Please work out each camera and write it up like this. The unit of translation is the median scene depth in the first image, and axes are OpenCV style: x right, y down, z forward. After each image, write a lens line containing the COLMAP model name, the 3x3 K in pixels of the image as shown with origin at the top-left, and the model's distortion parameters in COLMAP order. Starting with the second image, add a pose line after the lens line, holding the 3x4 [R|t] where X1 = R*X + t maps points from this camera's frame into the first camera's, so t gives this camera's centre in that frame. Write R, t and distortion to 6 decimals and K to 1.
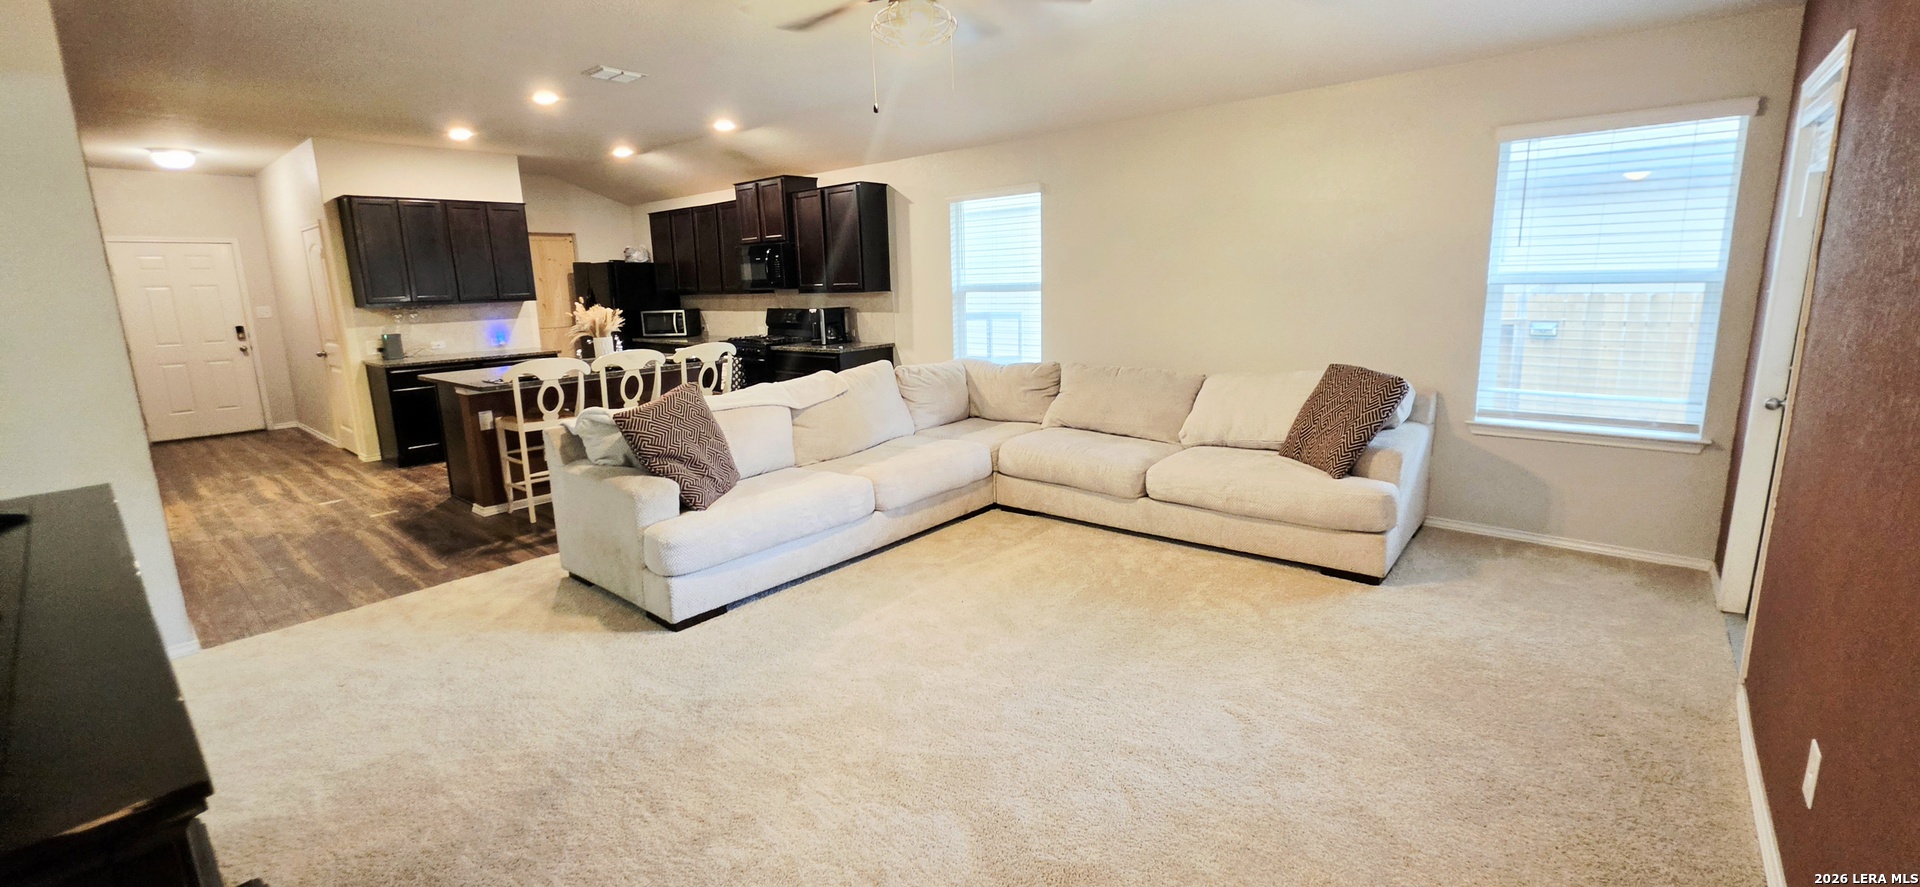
lens RADIAL K [[773.2, 0, 960.0], [0, 773.2, 439.5], [0, 0, 1]] dist [-0.006462, 0.000483]
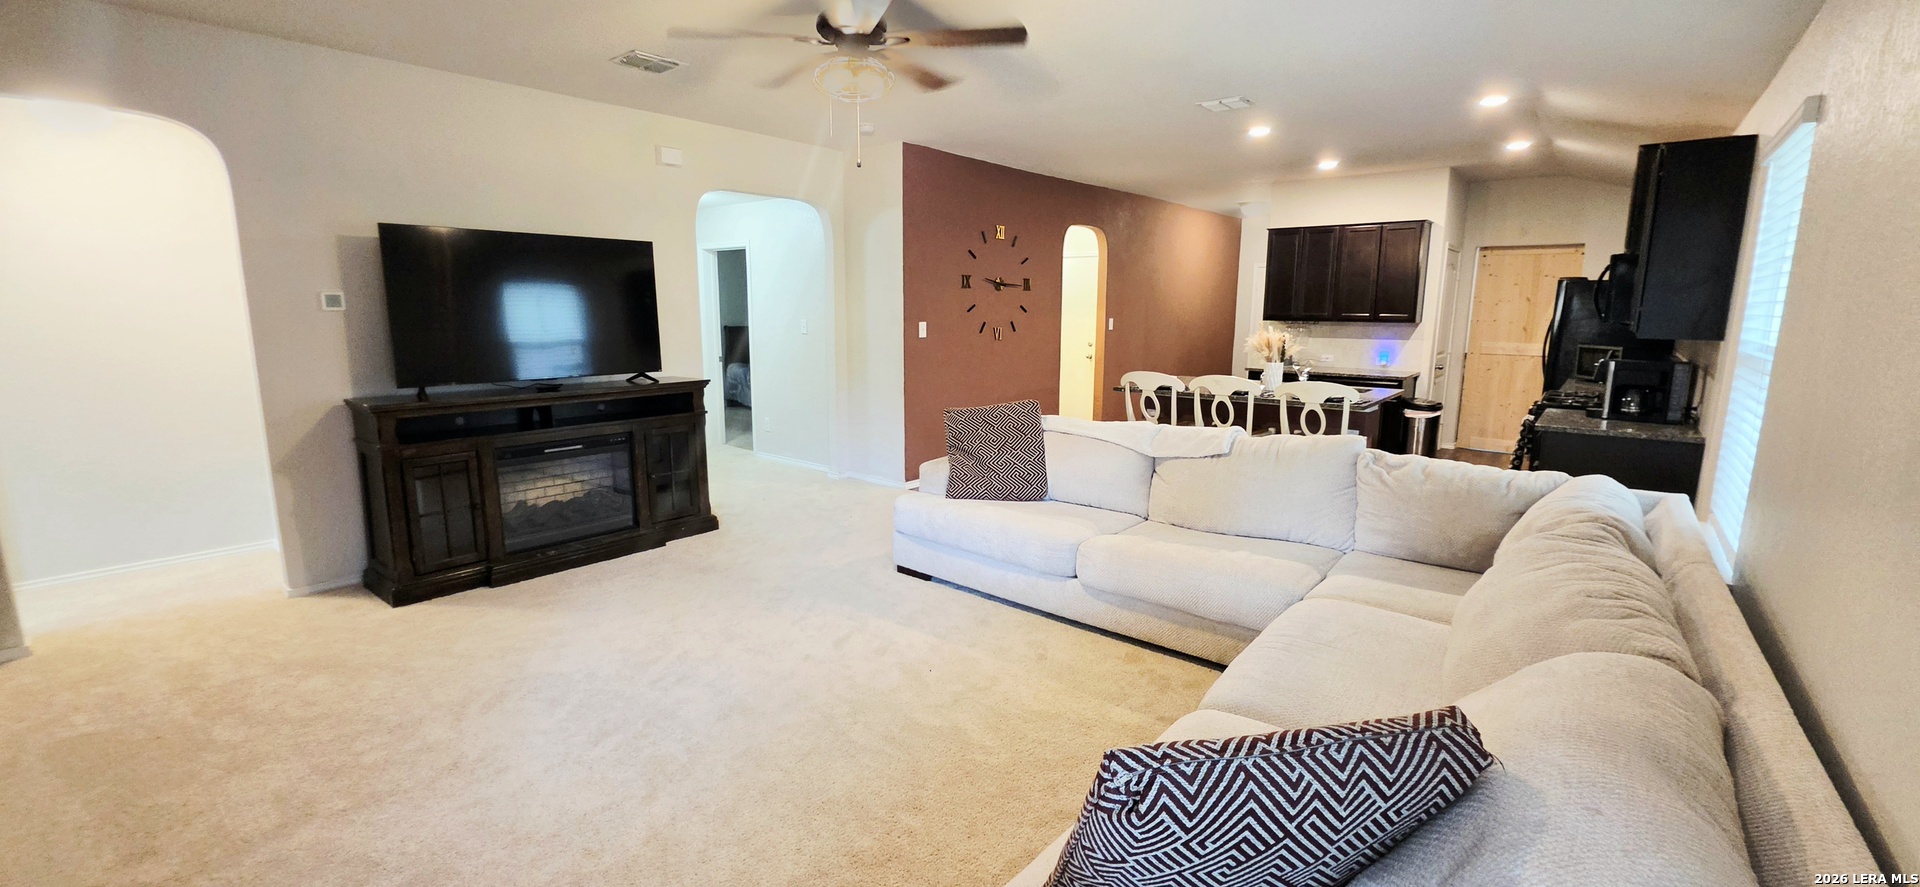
lens RADIAL K [[773.2, 0, 954.1], [0, 773.2, 433.7], [0, 0, 1]] dist [-0.006462, 0.000483]
pose [[0.006136, 0.192812, -0.981217, 0.610568], [-0.206854, 0.960257, 0.187400, -0.170296], [0.978353, 0.201819, 0.045776, 0.674239]]
